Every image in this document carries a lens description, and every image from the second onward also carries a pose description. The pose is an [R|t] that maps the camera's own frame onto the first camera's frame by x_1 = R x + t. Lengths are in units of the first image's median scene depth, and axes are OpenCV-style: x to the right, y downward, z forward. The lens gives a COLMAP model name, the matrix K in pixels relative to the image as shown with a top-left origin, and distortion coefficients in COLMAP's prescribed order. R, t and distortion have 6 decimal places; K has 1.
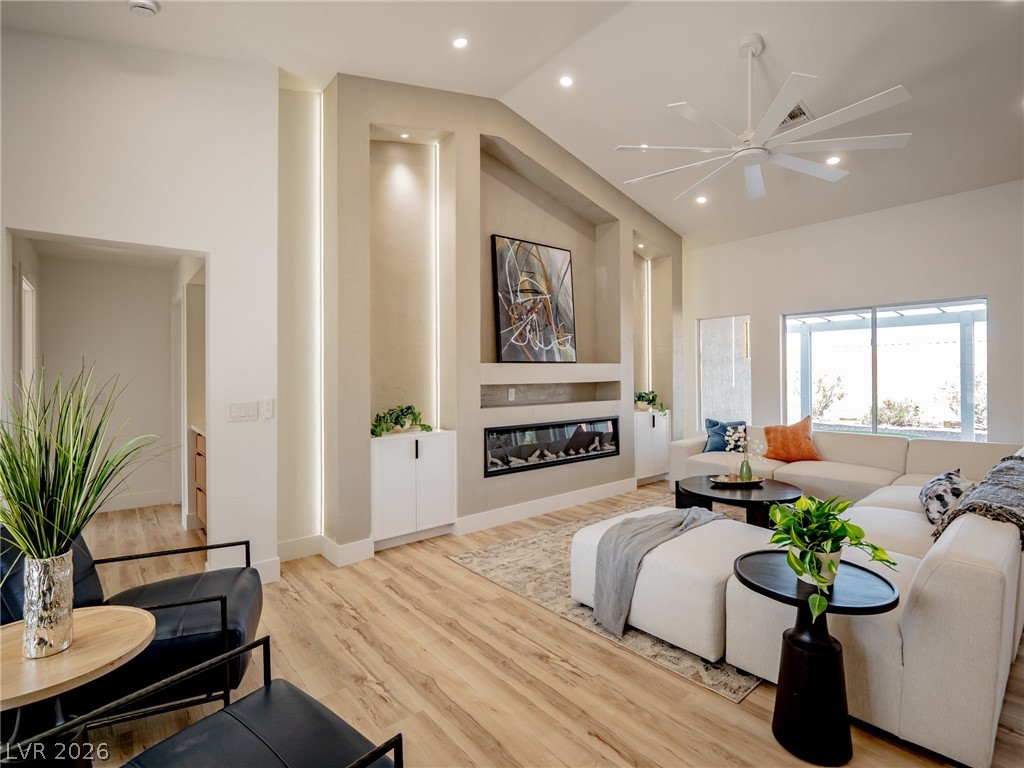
lens RADIAL K [[495.3, 0, 516.9], [0, 495.3, 374.6], [0, 0, 1]] dist [-0.006621, -0.006239]
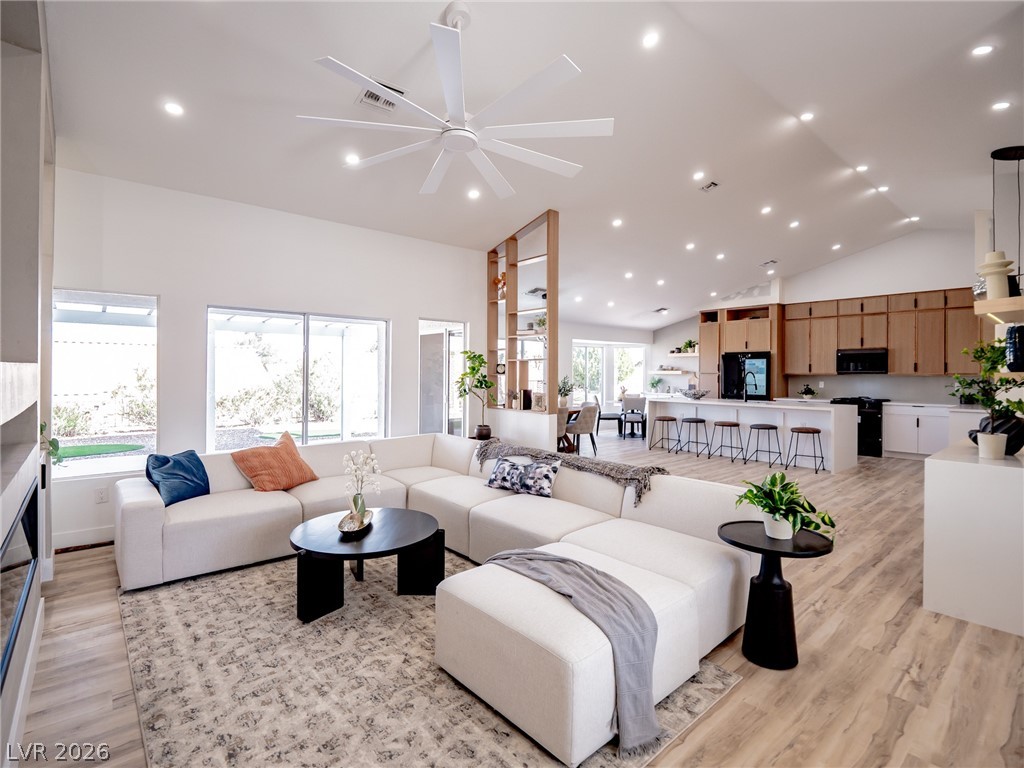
lens RADIAL K [[495.3, 0, 509.0], [0, 495.3, 374.8], [0, 0, 1]] dist [-0.006621, -0.006239]
pose [[-0.008608, 0.005320, 0.999949, -0.286774], [-0.004430, 0.999976, -0.005358, -0.012546], [-0.999953, -0.004476, -0.008584, 0.638034]]
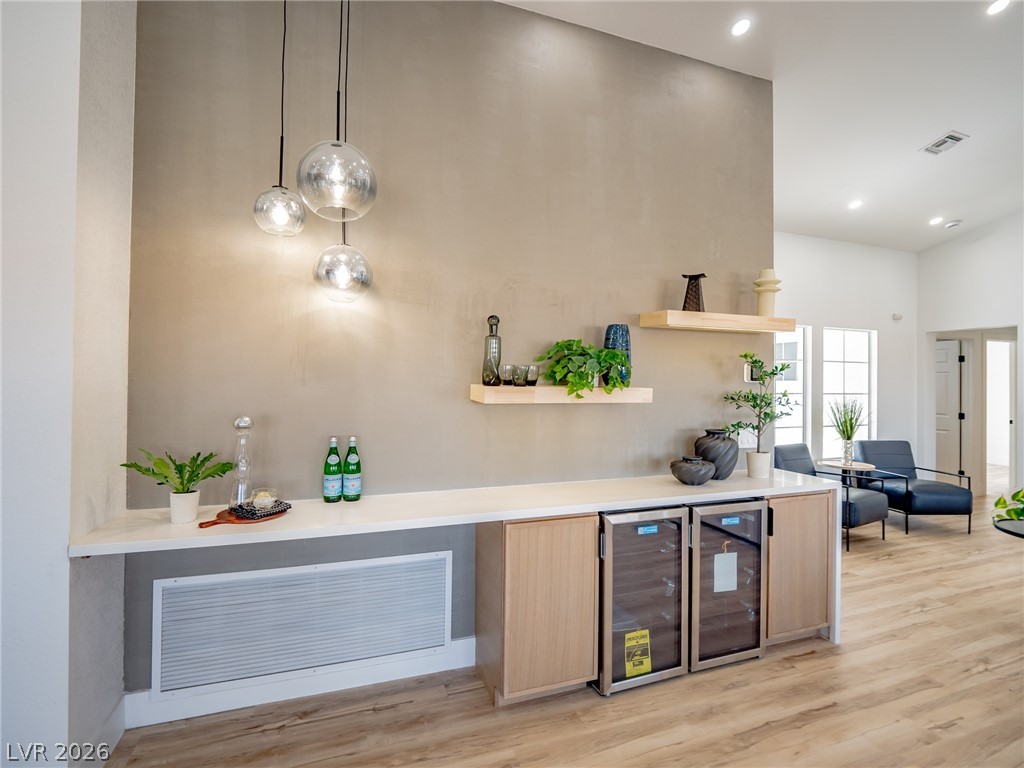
lens RADIAL K [[495.3, 0, 514.9], [0, 495.3, 375.5], [0, 0, 1]] dist [-0.006621, -0.006239]
pose [[-0.336913, -0.006249, -0.941515, 0.977662], [-0.008831, 0.999955, -0.003477, -0.030054], [0.941494, 0.007143, -0.336953, -0.047281]]
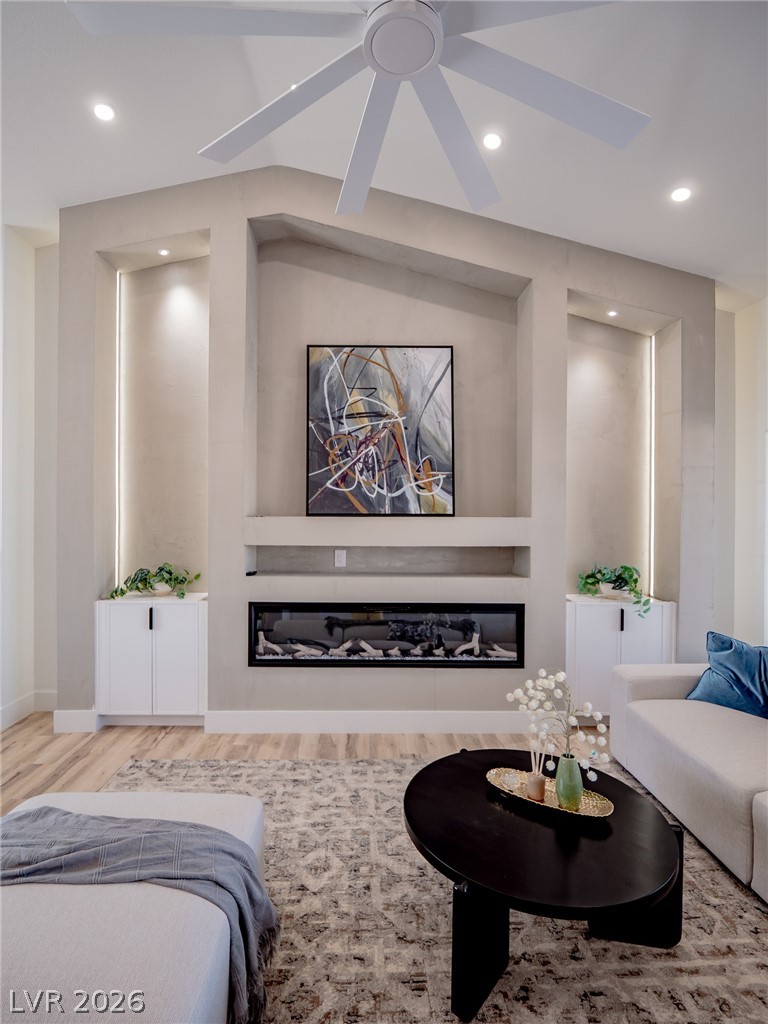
lens RADIAL K [[495.3, 0, 370.8], [0, 495.3, 517.3], [0, 0, 1]] dist [-0.006621, -0.006239]
pose [[0.776967, 0.017117, -0.629308, 0.495648], [-0.015164, 0.999849, 0.008474, -0.028052], [0.629358, 0.002959, 0.777110, 0.463704]]
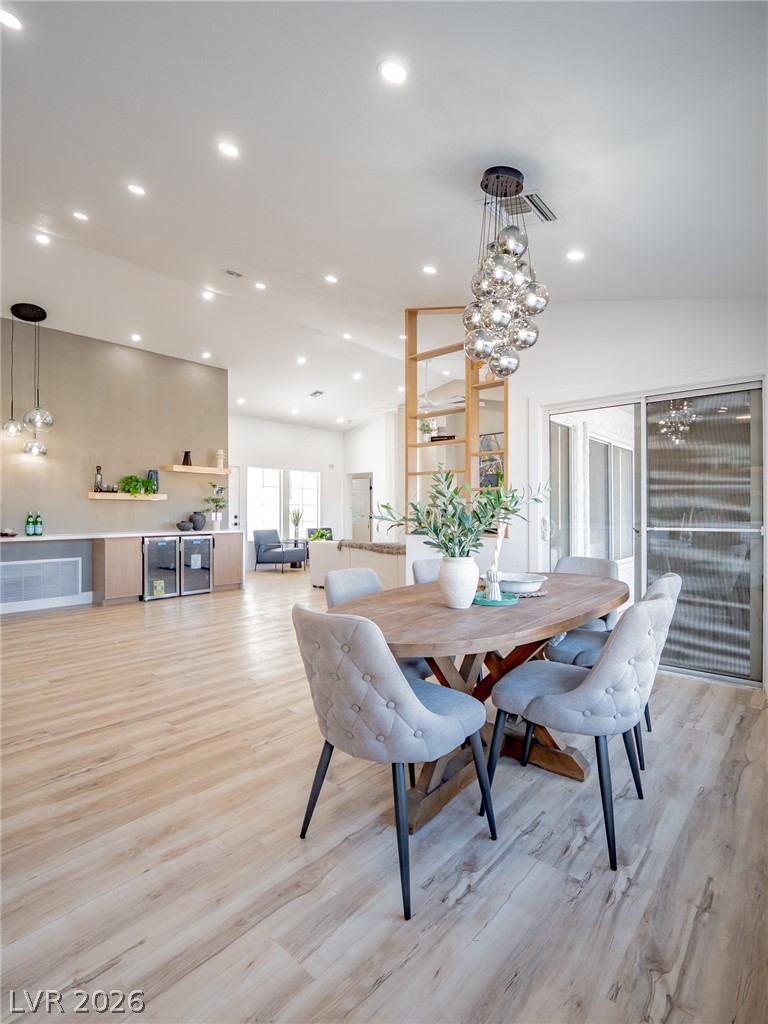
lens RADIAL K [[495.3, 0, 376.0], [0, 495.3, 514.0], [0, 0, 1]] dist [-0.006621, -0.006239]
pose [[0.143731, 0.010345, -0.989563, 1.913399], [-0.000888, 0.999946, 0.010324, 0.021158], [0.989616, -0.000605, 0.143732, 0.301460]]
